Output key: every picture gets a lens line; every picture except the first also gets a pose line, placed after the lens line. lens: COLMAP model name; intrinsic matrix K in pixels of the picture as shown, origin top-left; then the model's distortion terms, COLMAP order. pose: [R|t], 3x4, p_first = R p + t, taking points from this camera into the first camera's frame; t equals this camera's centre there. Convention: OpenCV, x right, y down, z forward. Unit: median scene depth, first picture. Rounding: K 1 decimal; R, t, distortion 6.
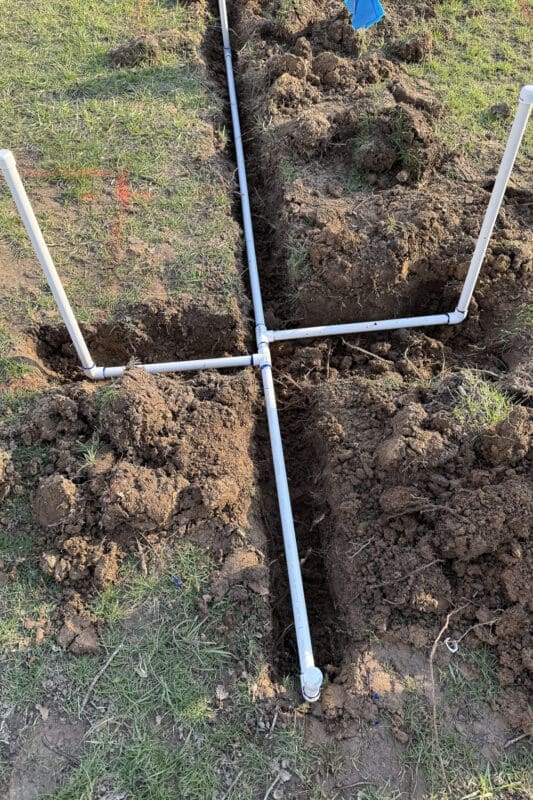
lens RADIAL K [[560.6, 0, 266.5], [0, 560.6, 400.0], [0, 0, 1]] dist [0.082466, -0.111813]
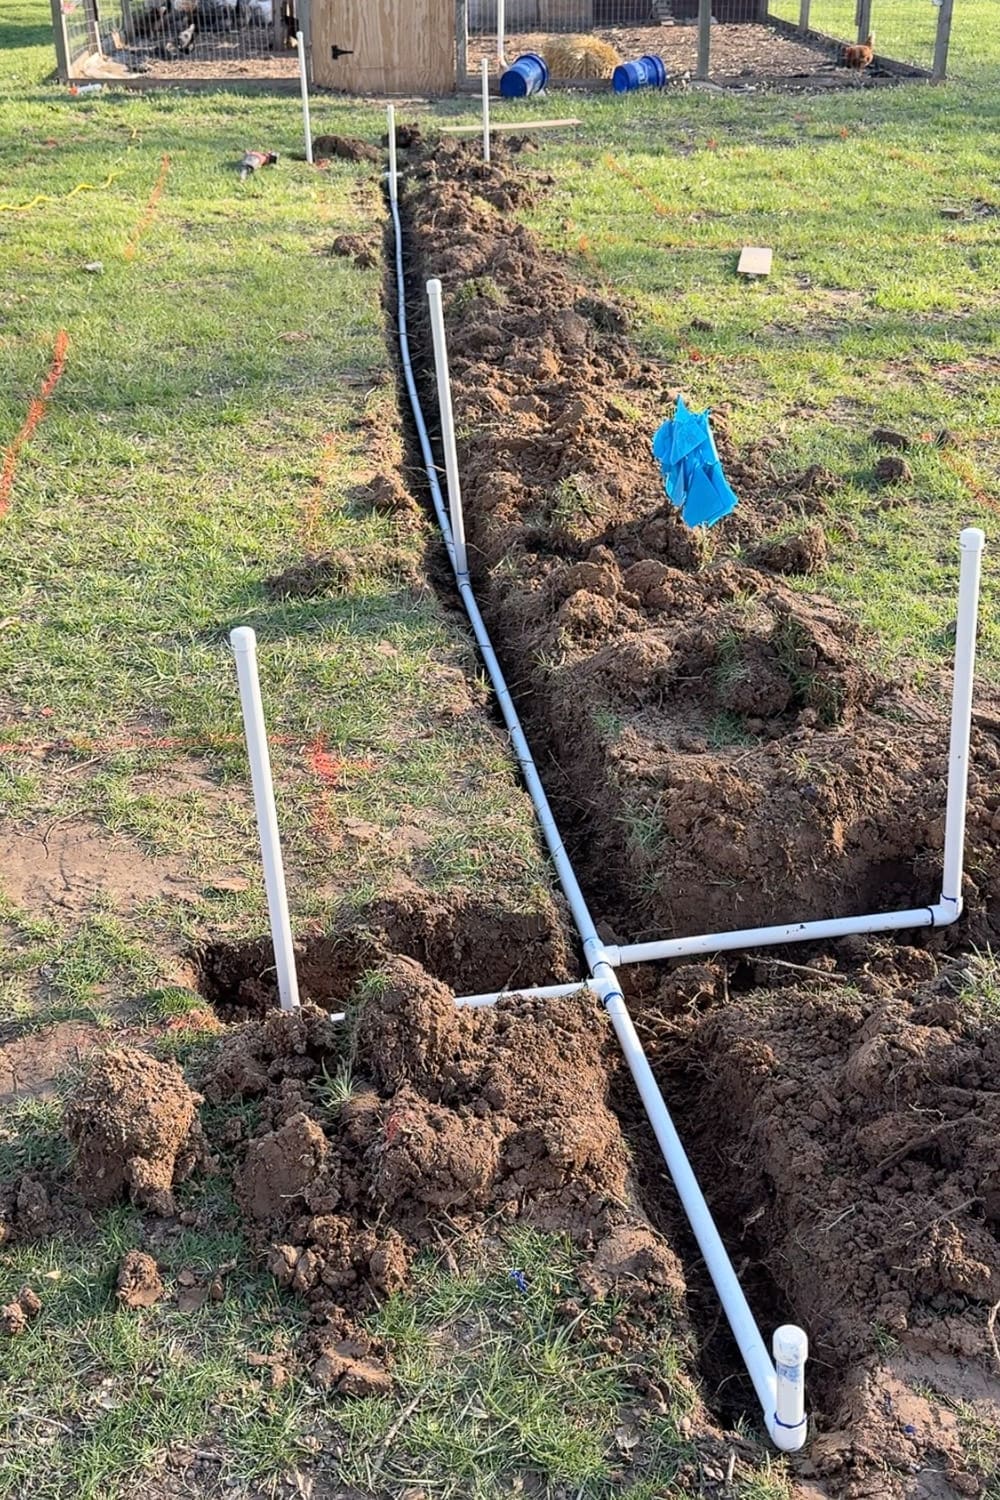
lens RADIAL K [[1680.3, 0, 504.9], [0, 1680.3, 822.1], [0, 0, 1]] dist [0.210990, -0.506332]
pose [[0.997499, -0.050476, 0.049475, -0.174123], [0.067687, 0.883735, -0.463066, 0.526640], [-0.020349, 0.465257, 0.884942, -0.510318]]
